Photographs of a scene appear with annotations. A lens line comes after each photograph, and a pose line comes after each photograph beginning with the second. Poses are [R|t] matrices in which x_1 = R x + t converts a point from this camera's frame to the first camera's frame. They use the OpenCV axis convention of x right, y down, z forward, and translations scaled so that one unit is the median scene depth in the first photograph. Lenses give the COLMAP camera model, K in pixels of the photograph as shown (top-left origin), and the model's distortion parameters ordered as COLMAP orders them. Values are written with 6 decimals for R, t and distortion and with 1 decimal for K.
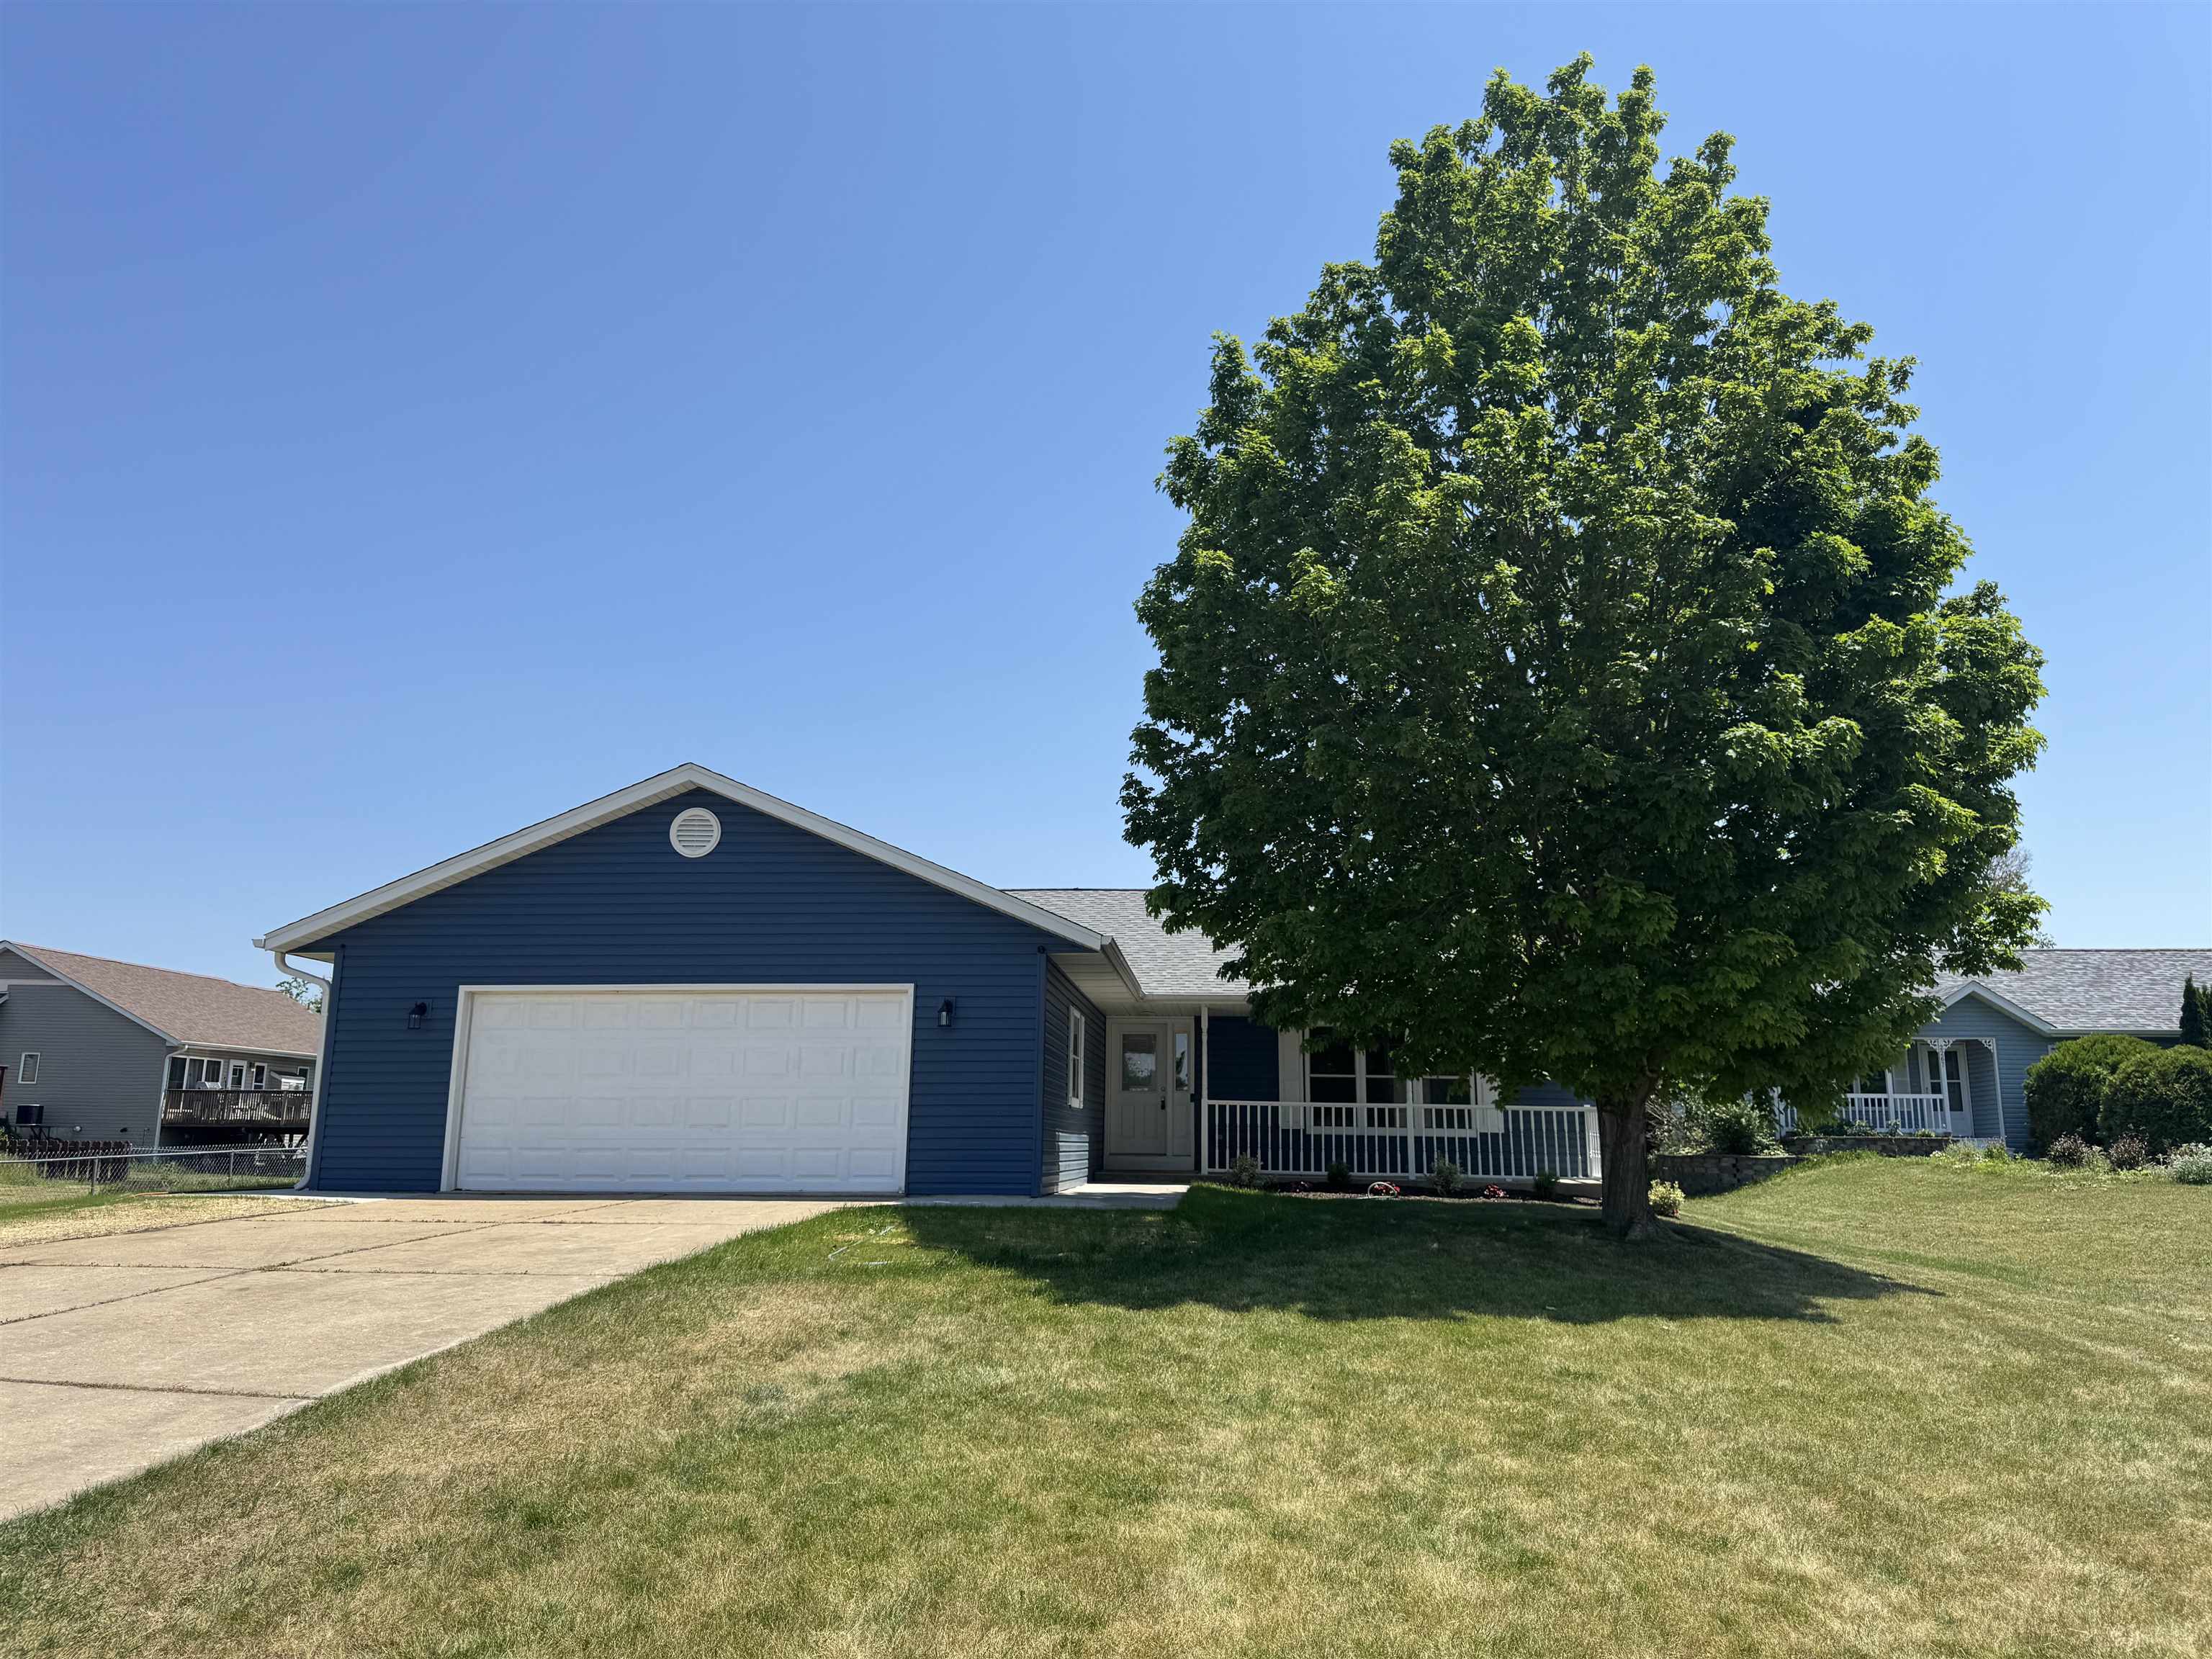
lens RADIAL K [[1580.0, 0, 1156.8], [0, 1580.0, 830.5], [0, 0, 1]] dist [0.072948, -0.106392]
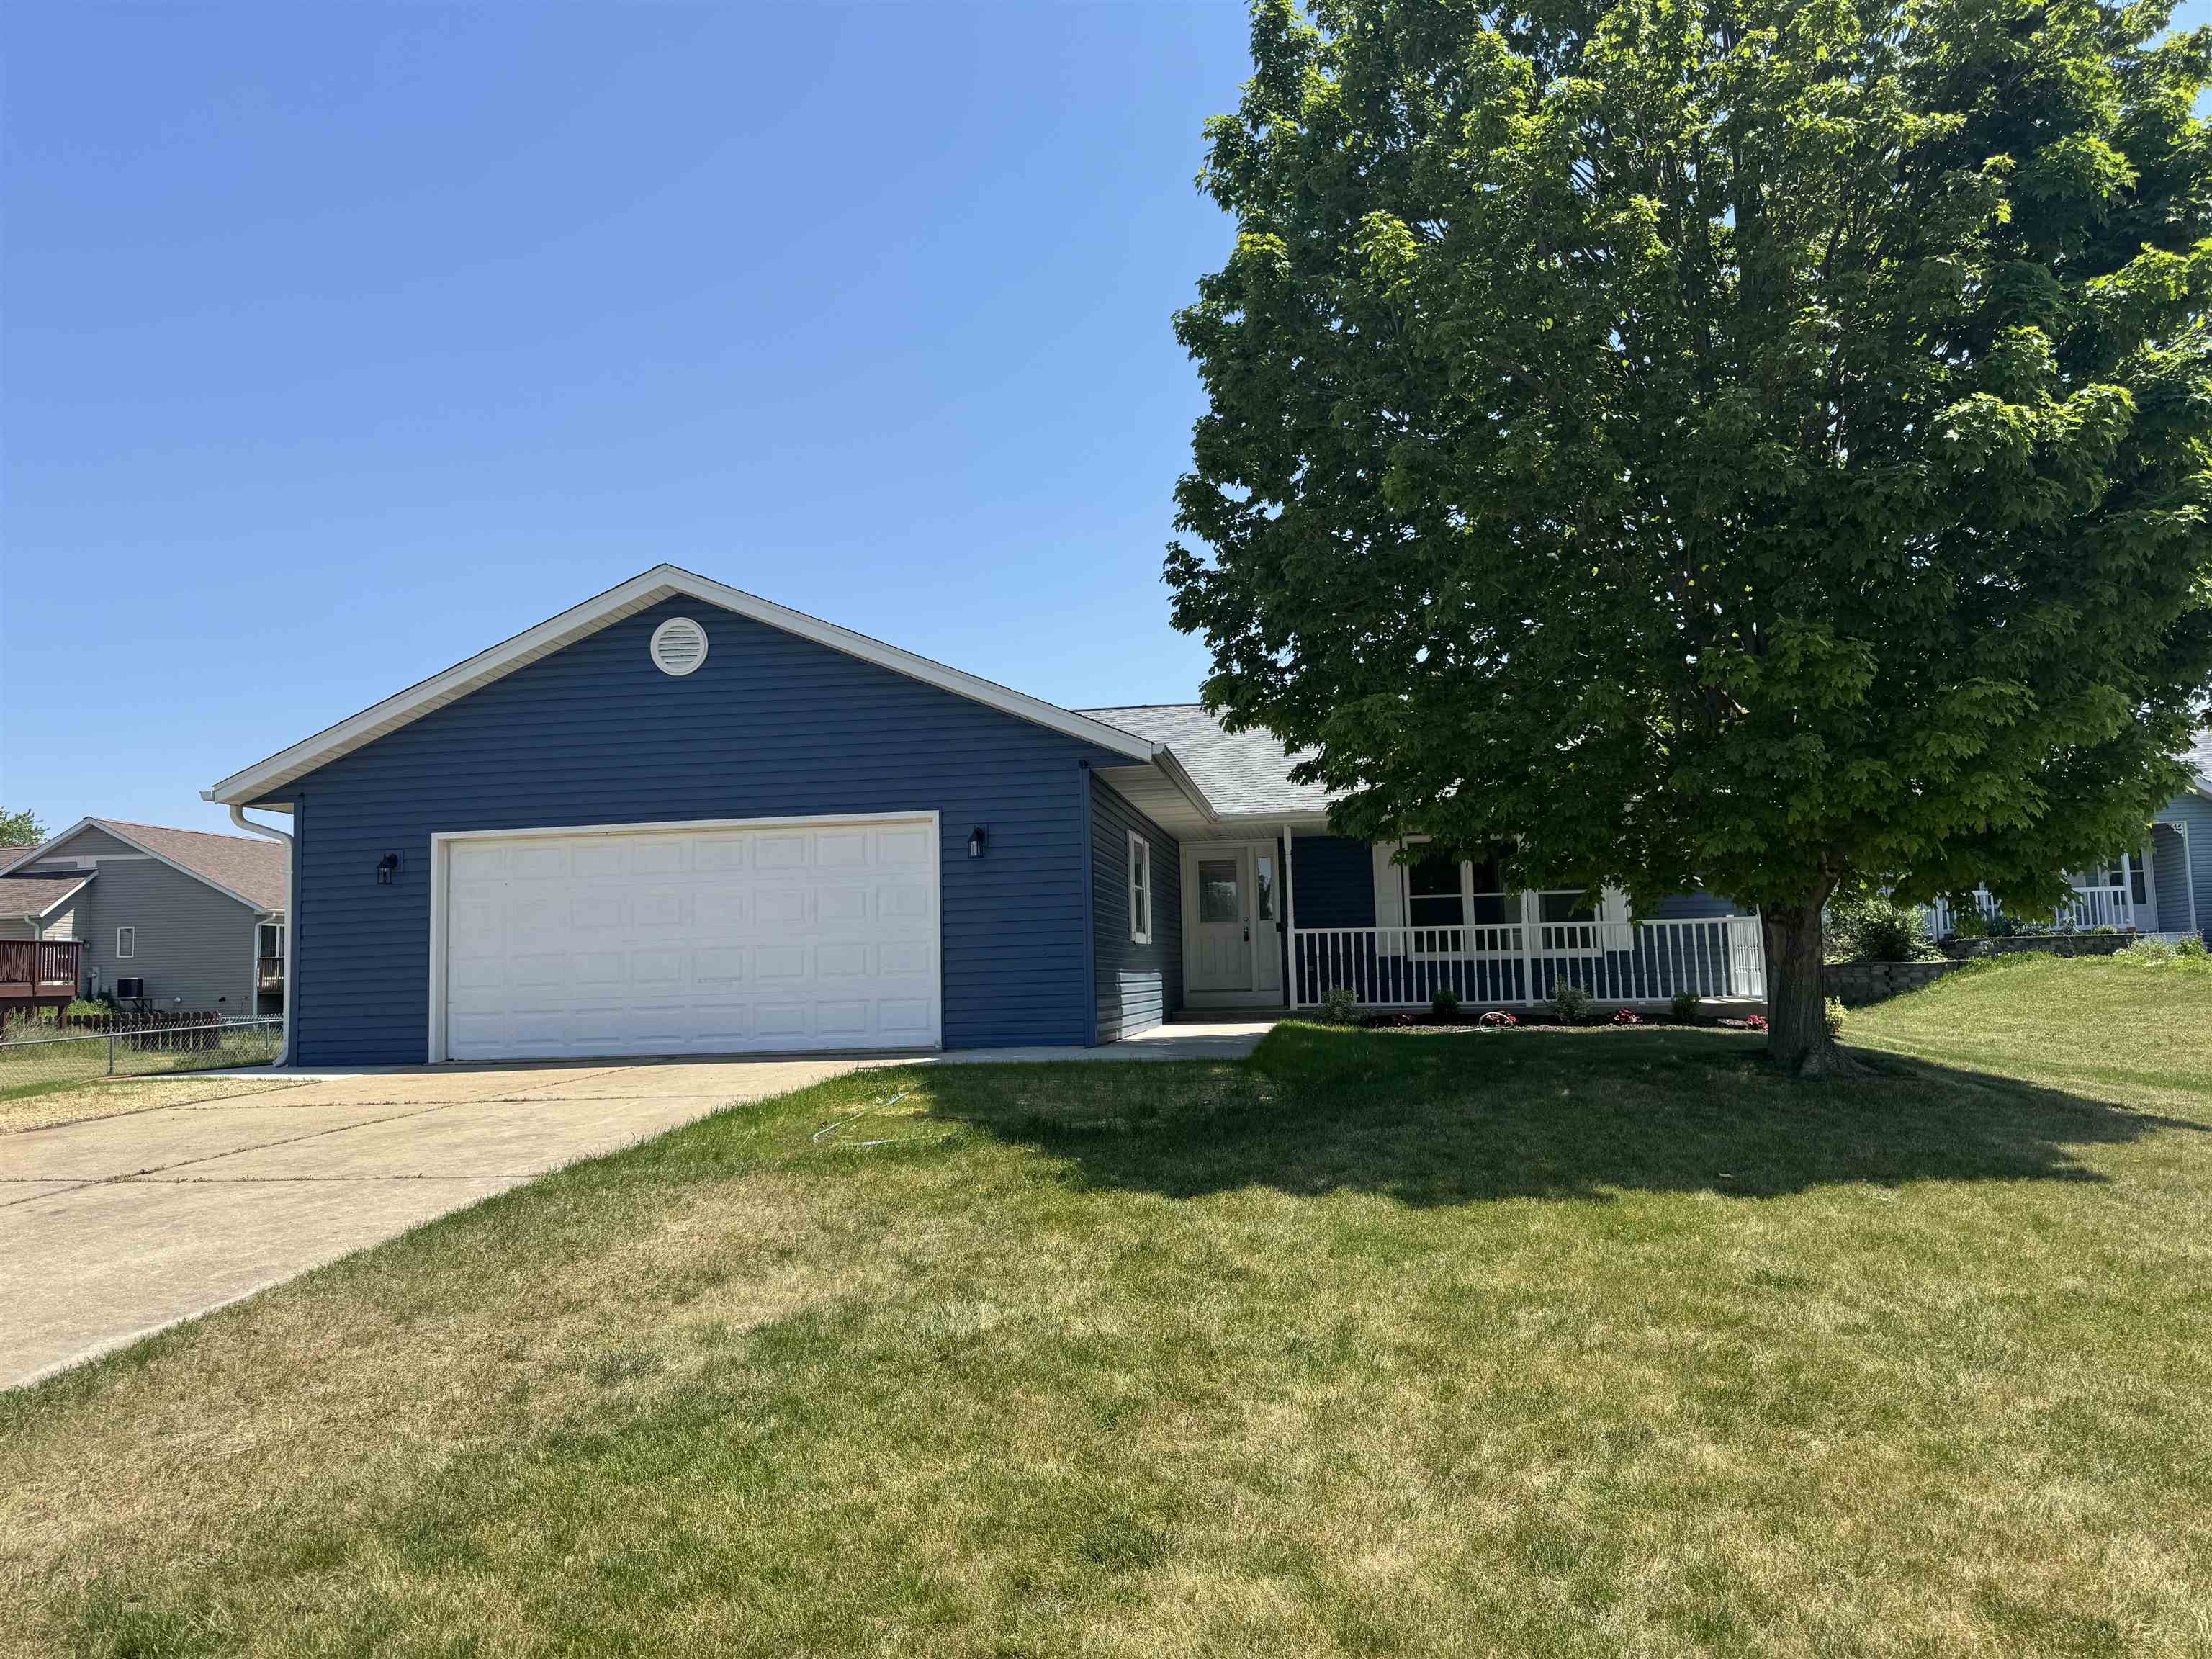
lens RADIAL K [[1580.0, 0, 1156.8], [0, 1580.0, 830.5], [0, 0, 1]] dist [0.072948, -0.106392]
pose [[0.996863, -0.045049, -0.065070, 0.022495], [0.051630, 0.993312, 0.103270, 0.029063], [0.059983, -0.106306, 0.992523, 0.172517]]
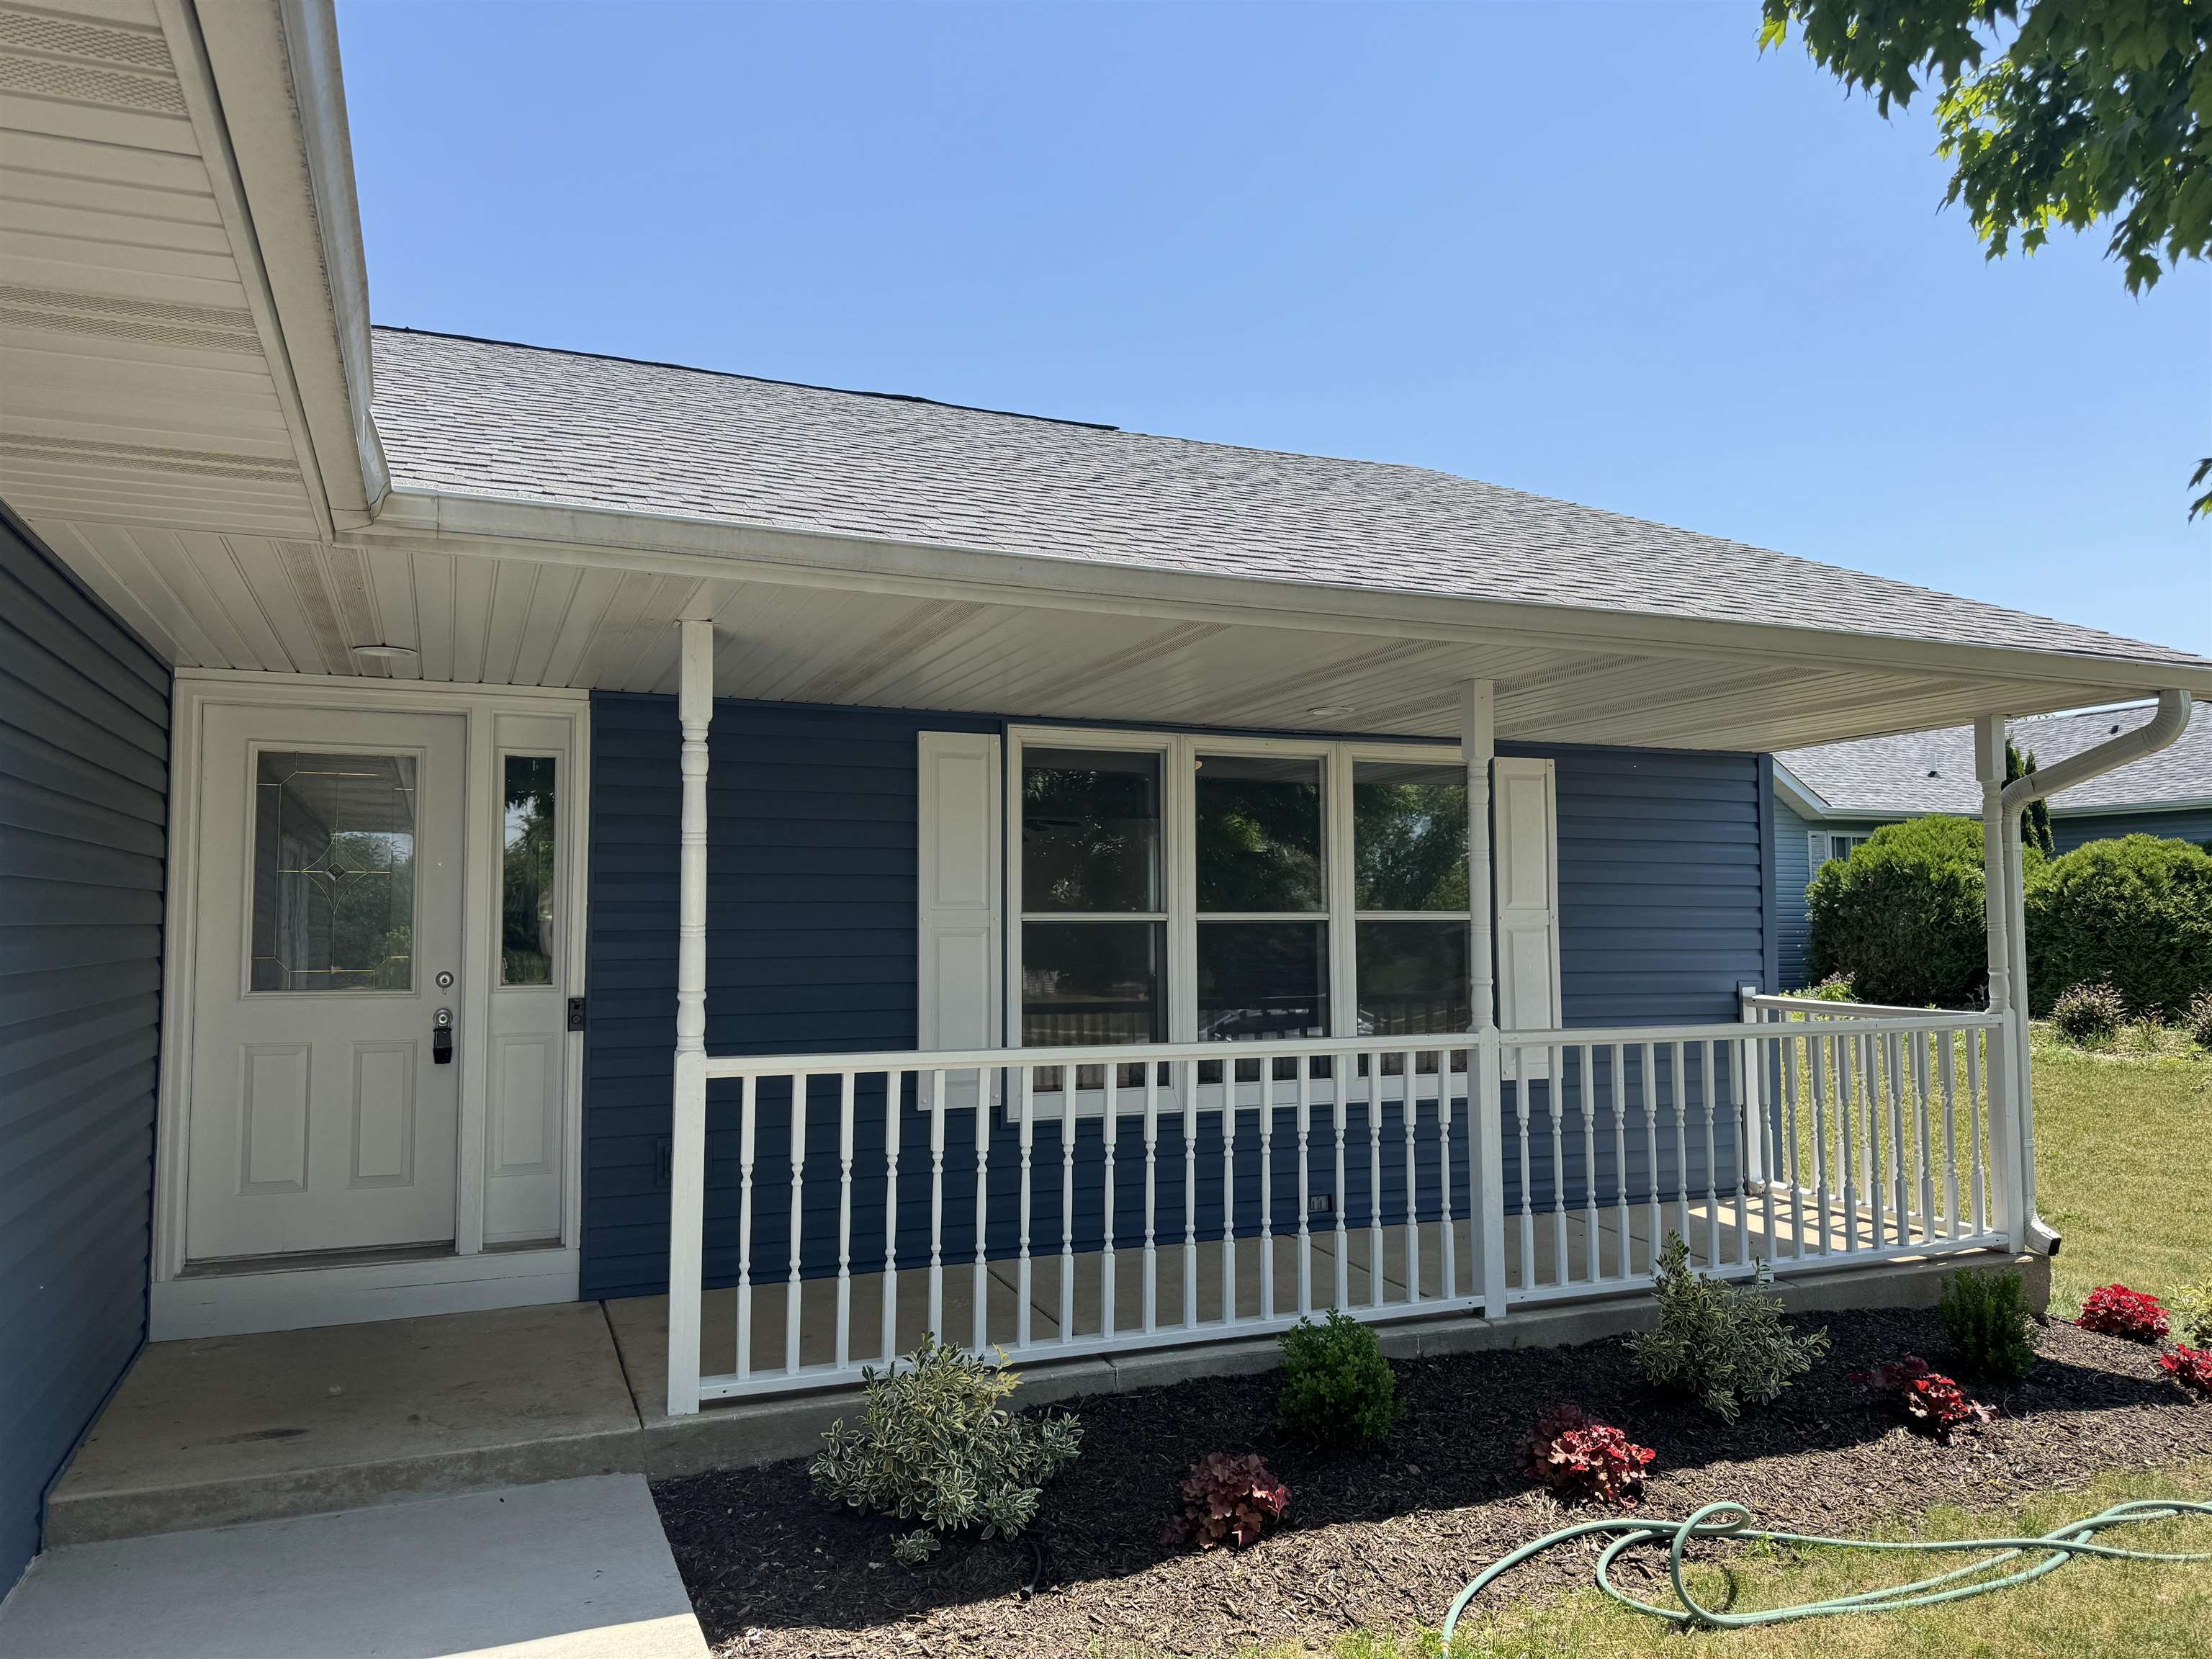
lens RADIAL K [[1580.0, 0, 1156.8], [0, 1580.0, 830.5], [0, 0, 1]] dist [0.072948, -0.106392]
pose [[0.893272, 0.013218, 0.449323, -0.013585], [-0.074888, 0.989975, 0.119758, 0.161000], [-0.443235, -0.140626, 0.885306, 1.146292]]
